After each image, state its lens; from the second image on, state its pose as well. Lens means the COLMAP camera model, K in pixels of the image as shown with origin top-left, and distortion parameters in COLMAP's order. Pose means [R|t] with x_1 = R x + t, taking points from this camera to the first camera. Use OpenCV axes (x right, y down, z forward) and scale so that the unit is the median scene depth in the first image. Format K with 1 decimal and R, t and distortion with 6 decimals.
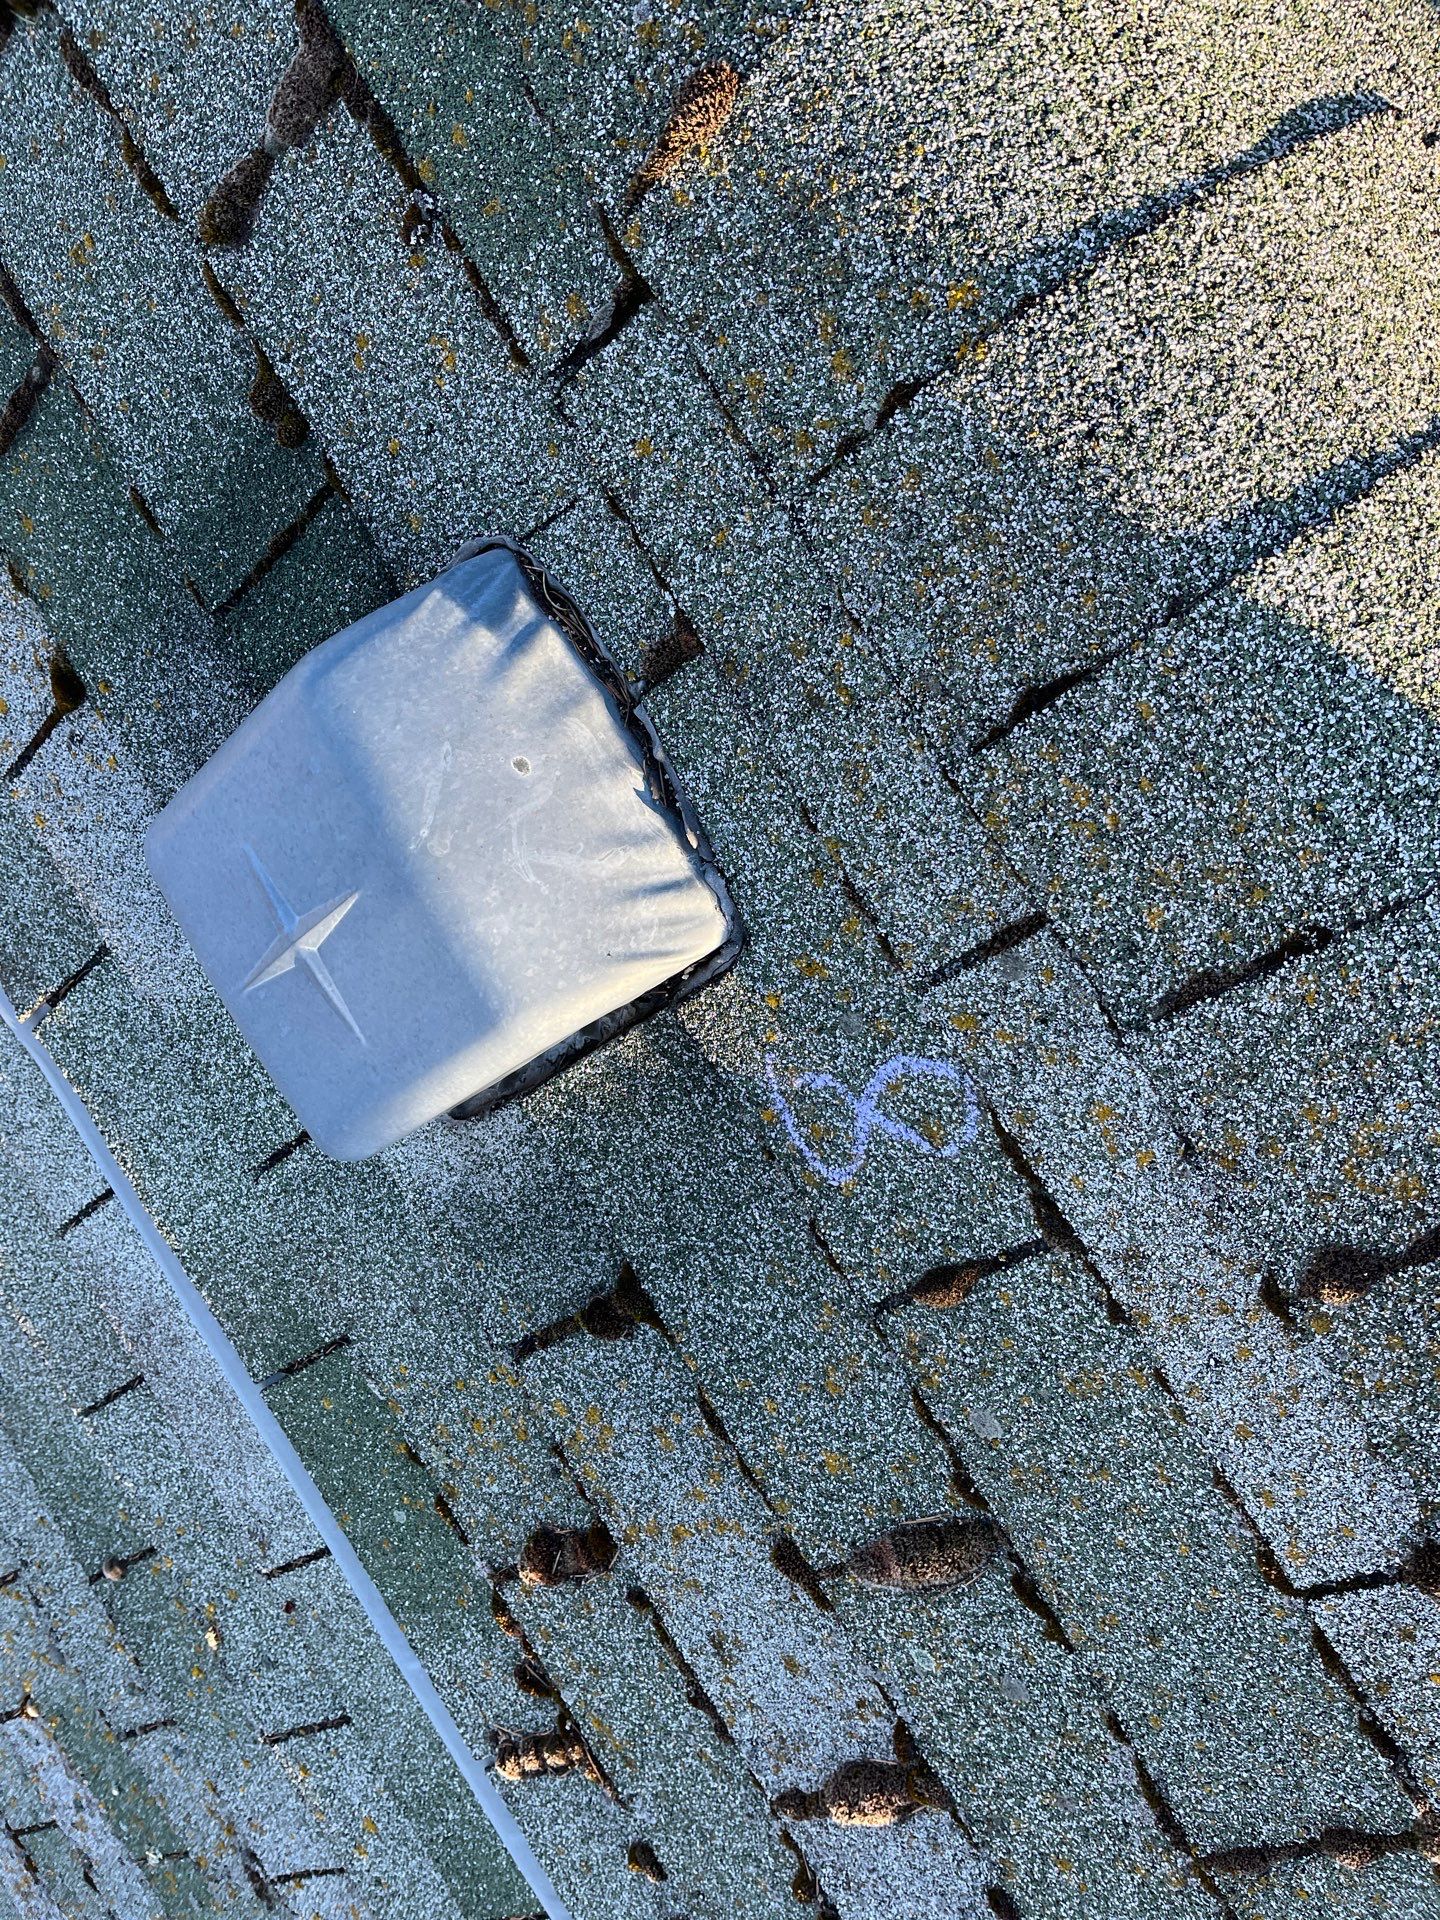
lens RADIAL K [[1420.3, 0, 713.7], [0, 1420.3, 964.1], [0, 0, 1]] dist [0.056750, -0.081943]
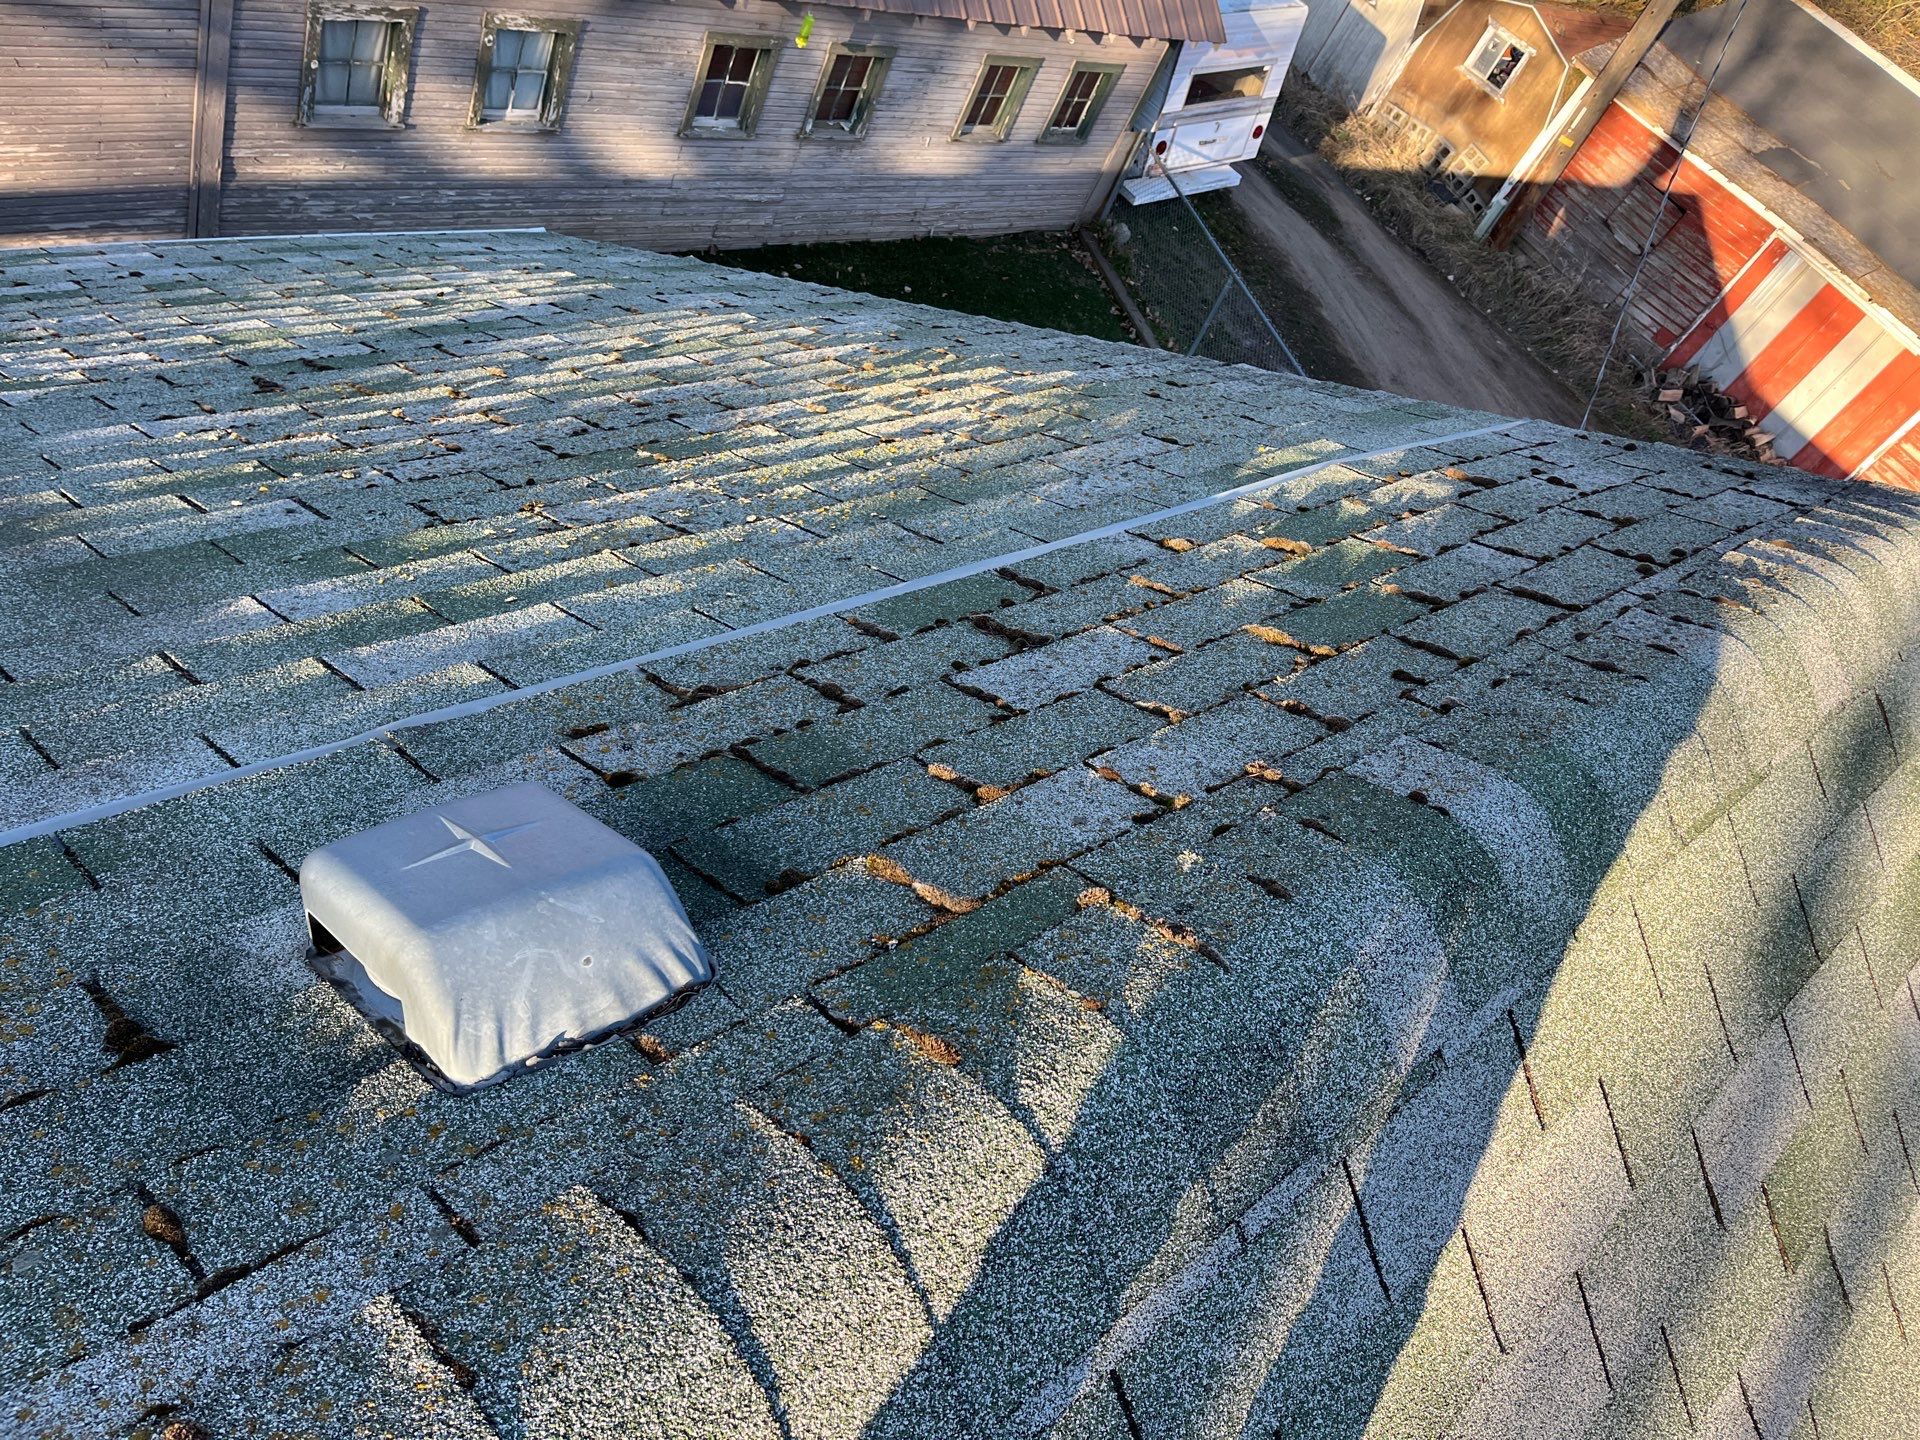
lens RADIAL K [[1420.3, 0, 960.1], [0, 1420.3, 727.1], [0, 0, 1]] dist [0.056750, -0.081943]
pose [[0.086148, 0.833625, -0.545571, 0.620948], [-0.882670, -0.190093, -0.429836, 0.258738], [-0.462031, 0.518588, 0.719440, -0.559694]]
